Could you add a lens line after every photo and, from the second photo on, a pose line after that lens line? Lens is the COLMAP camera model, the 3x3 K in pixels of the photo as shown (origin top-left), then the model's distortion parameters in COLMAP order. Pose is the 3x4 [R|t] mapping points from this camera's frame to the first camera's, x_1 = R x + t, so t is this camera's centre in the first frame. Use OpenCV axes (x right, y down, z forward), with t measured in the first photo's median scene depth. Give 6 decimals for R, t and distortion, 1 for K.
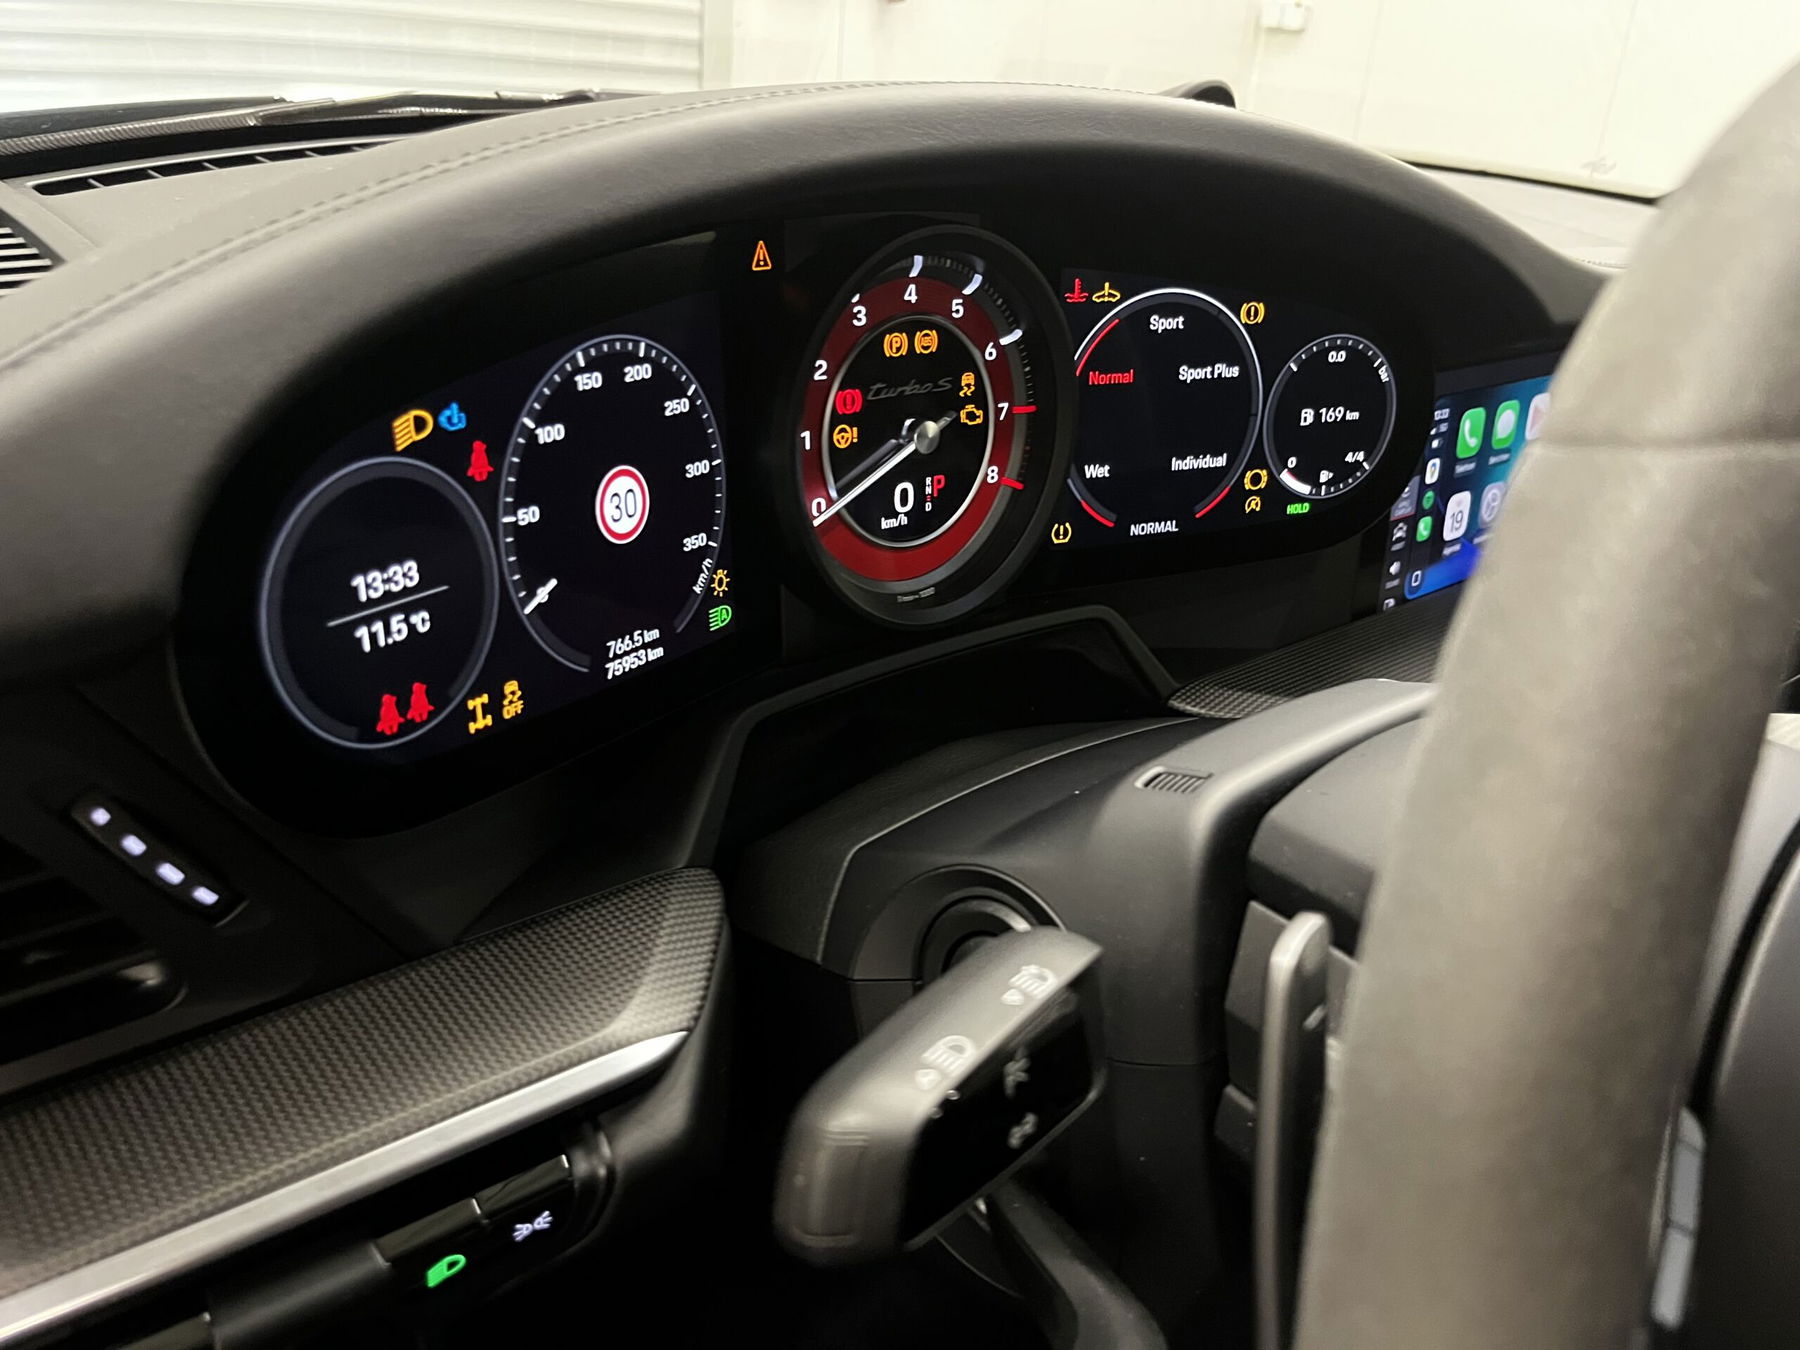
lens RADIAL K [[1367.9, 0, 907.0], [0, 1367.9, 711.1], [0, 0, 1]] dist [0.024496, -0.083645]
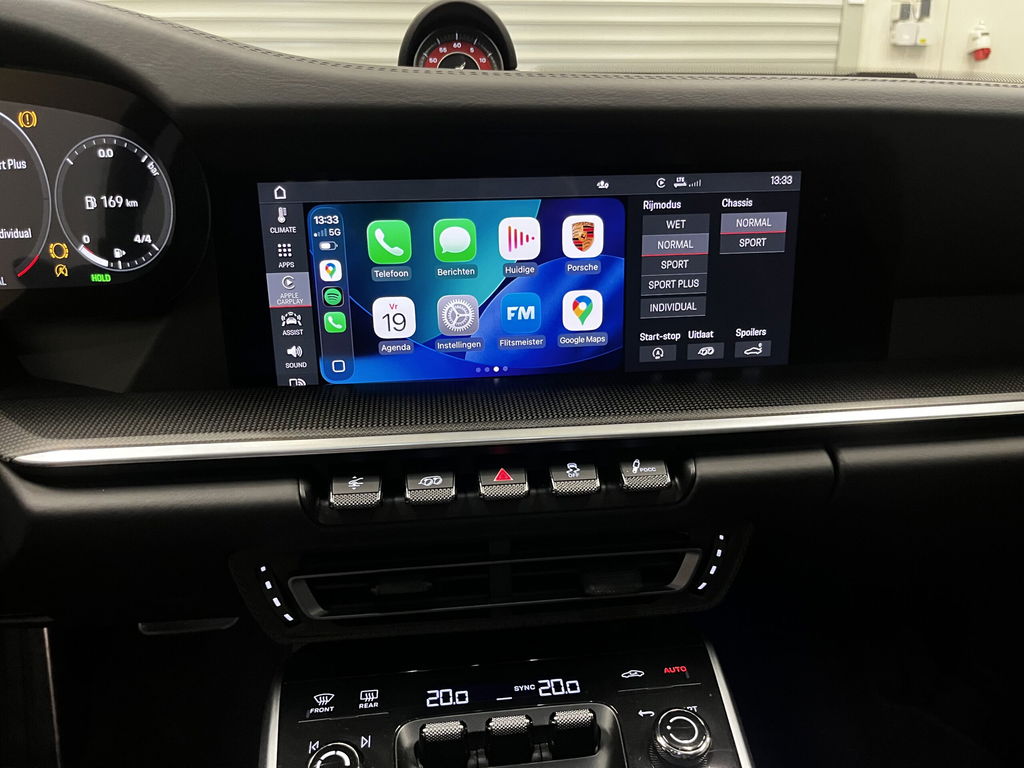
lens RADIAL K [[778.2, 0, 516.0], [0, 778.2, 404.5], [0, 0, 1]] dist [0.024496, -0.083645]
pose [[0.823053, 0.131828, -0.552453, 1.084277], [-0.188695, 0.980908, -0.047053, -0.080262], [0.535703, 0.142972, 0.832215, 0.690988]]
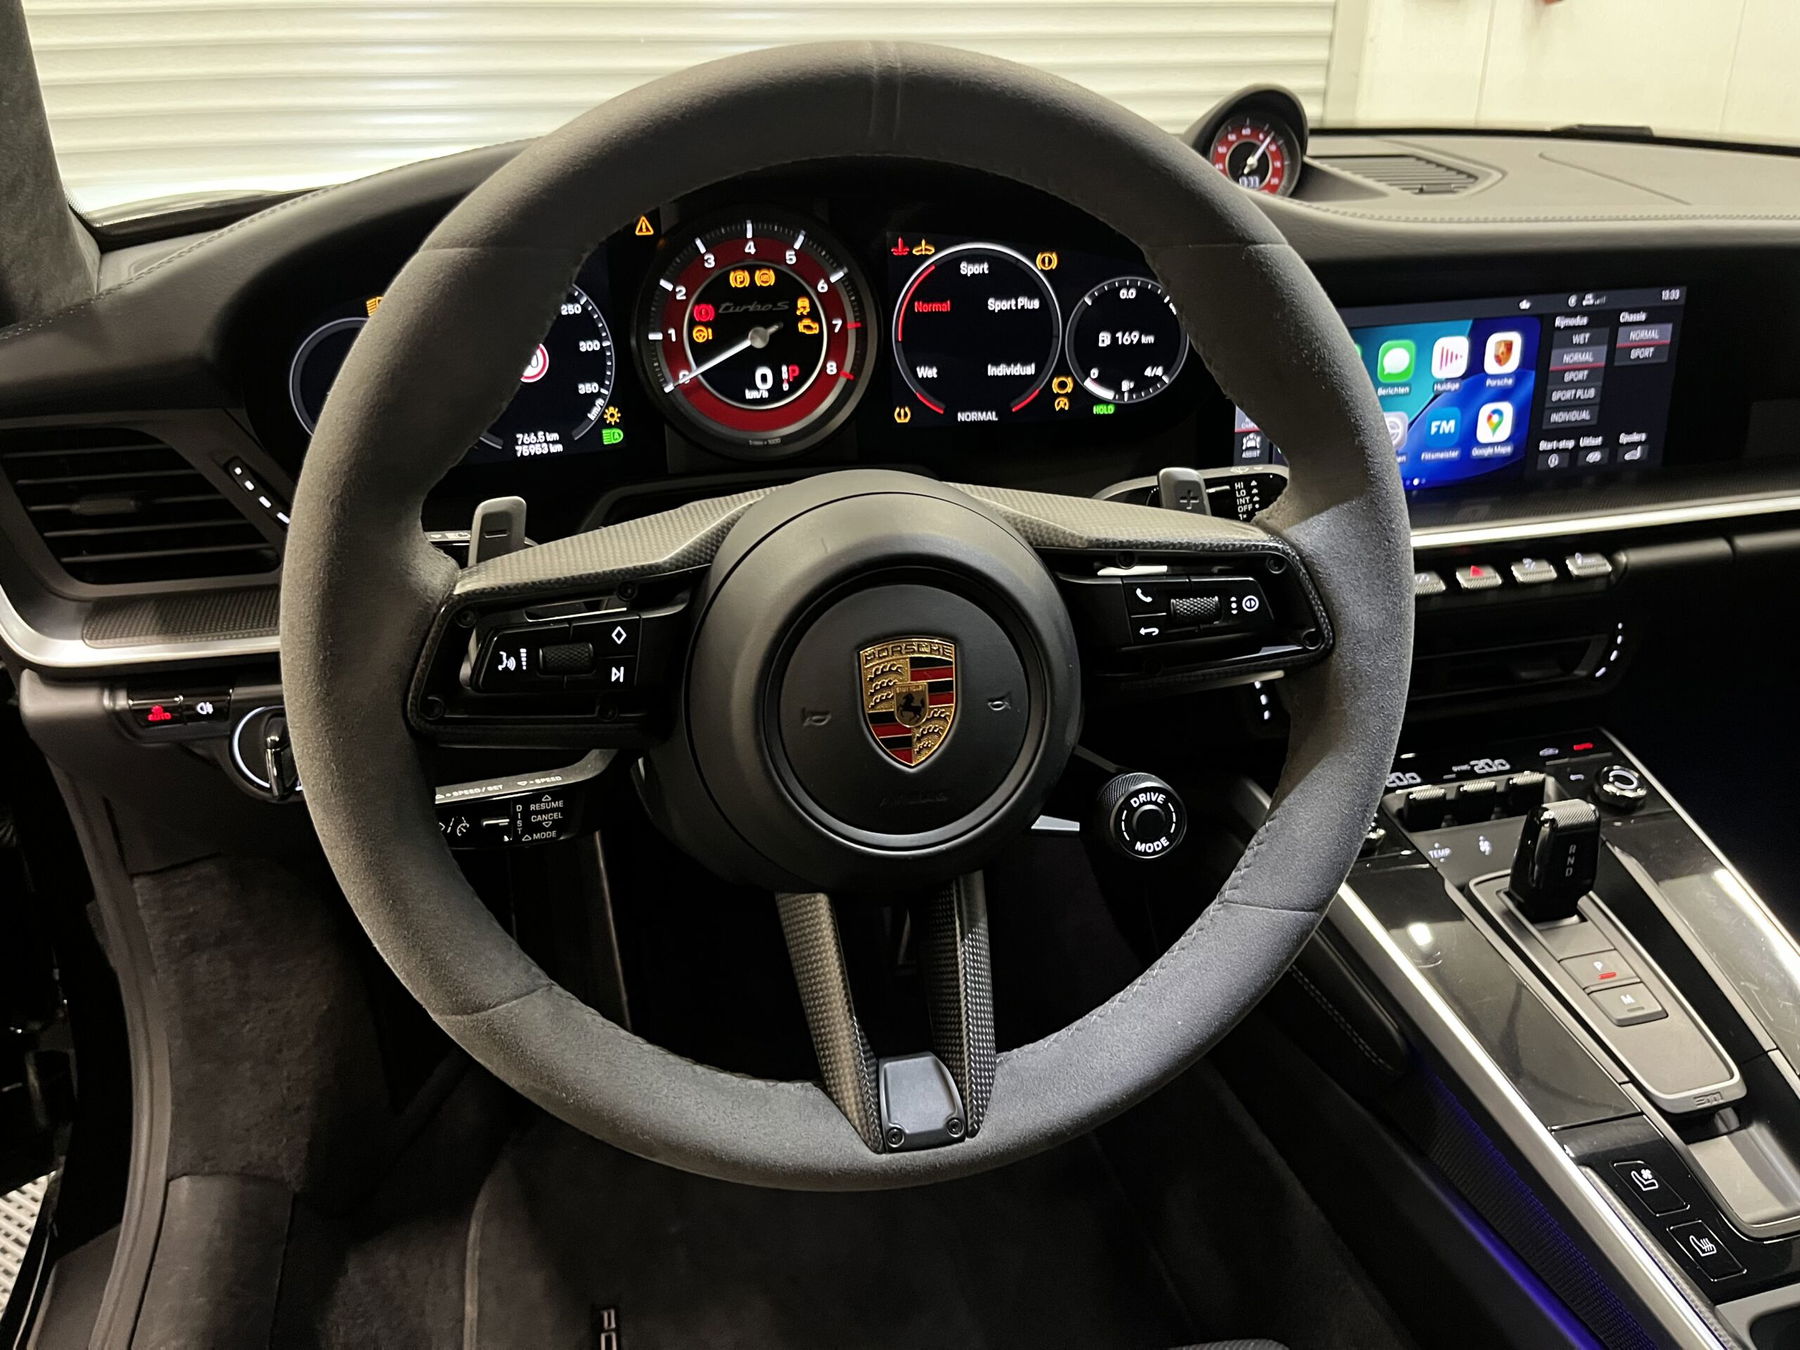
lens RADIAL K [[1360.3, 0, 896.9], [0, 1360.3, 724.3], [0, 0, 1]] dist [0.022726, -0.048719]
pose [[0.881447, 0.128283, -0.454526, 0.819622], [-0.131418, 0.991016, 0.024844, 0.164112], [0.453630, 0.037834, 0.890387, -0.289315]]
